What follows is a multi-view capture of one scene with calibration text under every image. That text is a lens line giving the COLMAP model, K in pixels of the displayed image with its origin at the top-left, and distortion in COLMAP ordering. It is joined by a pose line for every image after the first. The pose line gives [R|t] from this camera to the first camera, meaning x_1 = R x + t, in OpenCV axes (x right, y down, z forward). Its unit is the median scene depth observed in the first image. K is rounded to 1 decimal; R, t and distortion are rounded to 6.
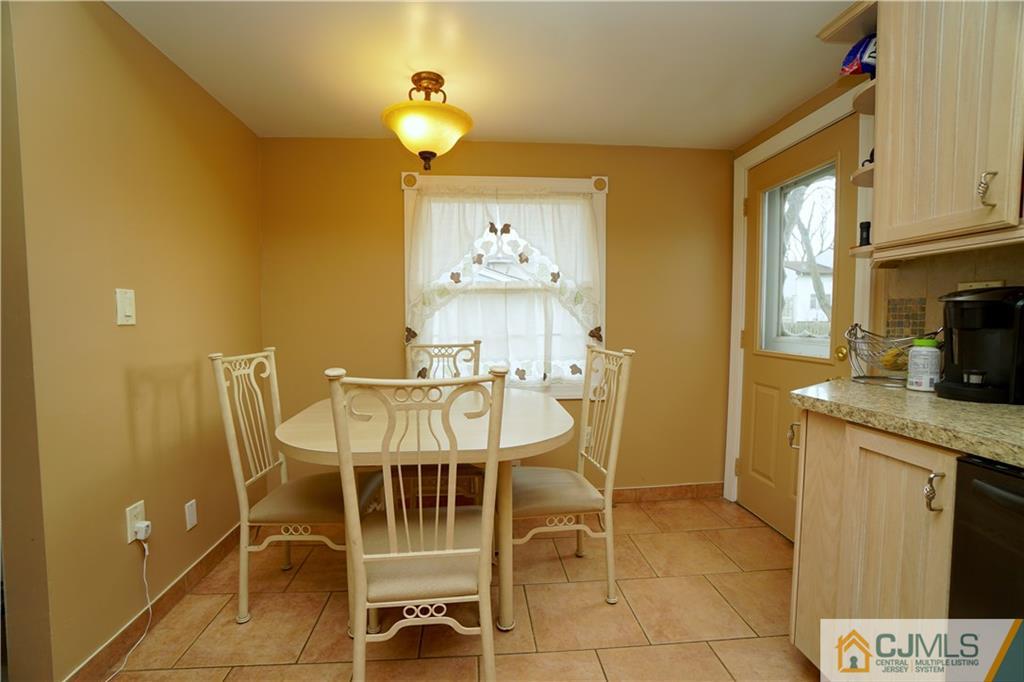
lens RADIAL K [[449.6, 0, 505.5], [0, 449.6, 343.3], [0, 0, 1]] dist [-0.063063, 0.021446]
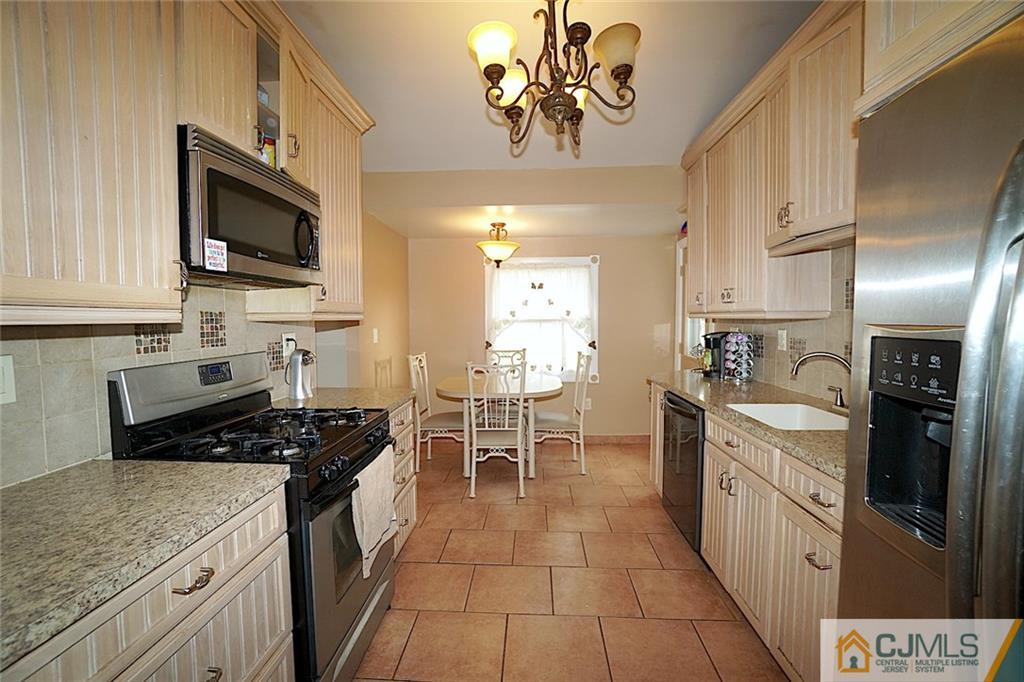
lens RADIAL K [[449.6, 0, 505.5], [0, 449.6, 343.3], [0, 0, 1]] dist [-0.063063, 0.021446]
pose [[0.989645, 0.004486, -0.143468, 0.152464], [-0.003966, 0.999984, 0.003913, -0.042159], [0.143483, -0.003303, 0.989647, -1.013909]]
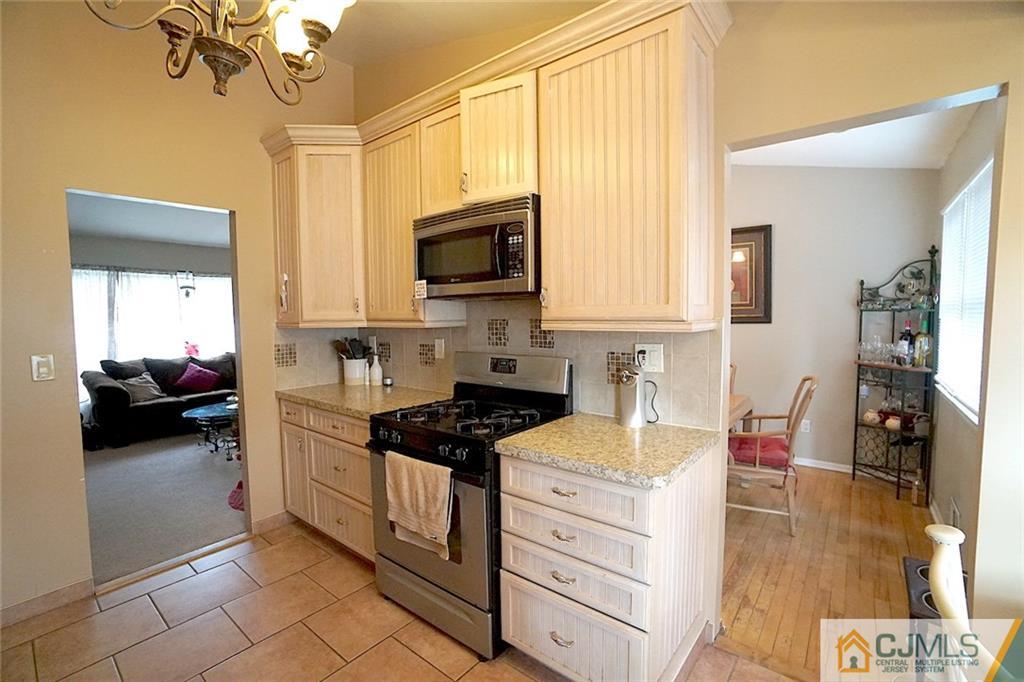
lens RADIAL K [[449.6, 0, 505.5], [0, 449.6, 343.3], [0, 0, 1]] dist [-0.063063, 0.021446]
pose [[-0.696782, 0.055692, -0.715117, 0.298739], [-0.026231, 0.994336, 0.102995, -0.152573], [0.716803, 0.090523, -0.691375, 0.485534]]
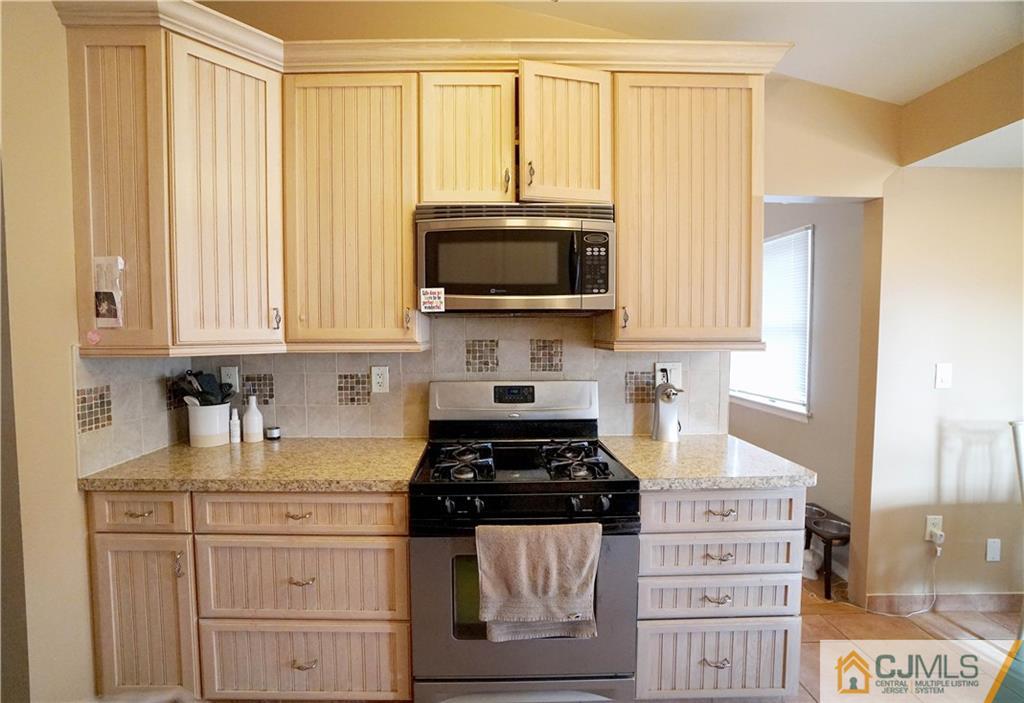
lens RADIAL K [[469.3, 0, 486.6], [0, 469.3, 351.7], [0, 0, 1]] dist [-0.046308, 0.000410]
pose [[-0.076291, 0.046313, -0.996009, 0.495664], [-0.049975, 0.997488, 0.050210, -0.119053], [0.995832, 0.053606, -0.073785, -0.276672]]
